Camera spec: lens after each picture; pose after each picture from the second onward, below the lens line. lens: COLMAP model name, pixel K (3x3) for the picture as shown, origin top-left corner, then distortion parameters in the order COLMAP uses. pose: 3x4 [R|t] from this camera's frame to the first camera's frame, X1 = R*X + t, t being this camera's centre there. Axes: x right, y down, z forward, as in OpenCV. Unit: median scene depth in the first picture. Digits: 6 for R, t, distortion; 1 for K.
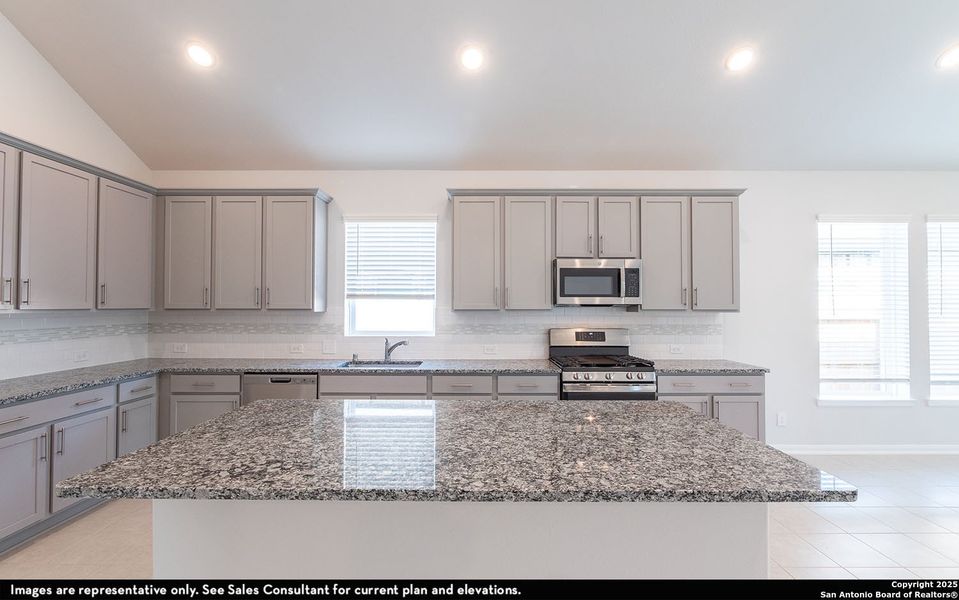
lens RADIAL K [[437.5, 0, 479.5], [0, 437.5, 300.0], [0, 0, 1]] dist [-0.004443, -0.000376]
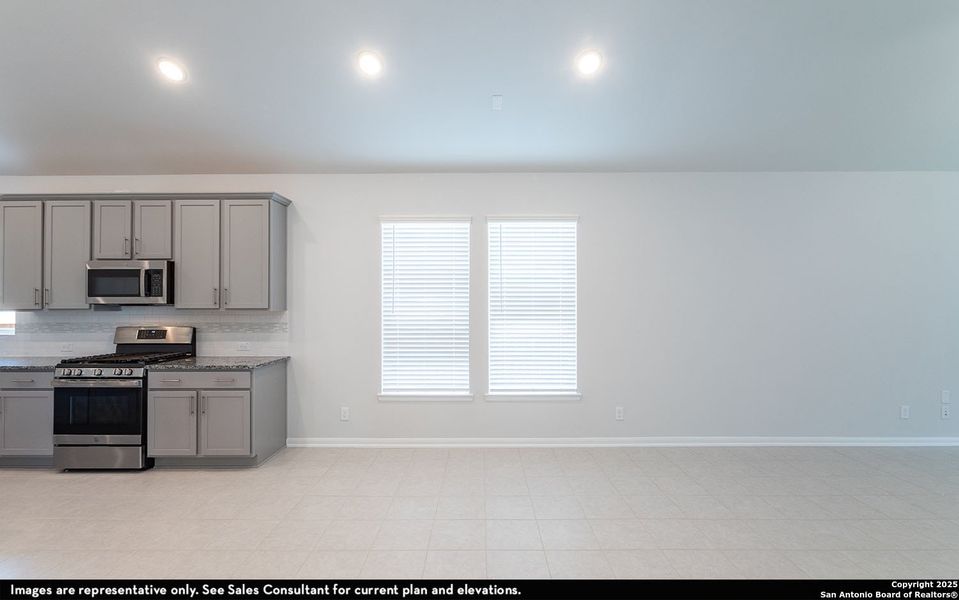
lens RADIAL K [[423.8, 0, 469.4], [0, 423.8, 305.4], [0, 0, 1]] dist [0.001032, 0.000302]
pose [[0.999832, -0.004085, -0.017855, 1.012522], [0.004359, 0.999873, 0.015330, 0.001665], [0.017790, -0.015405, 0.999723, -0.000493]]
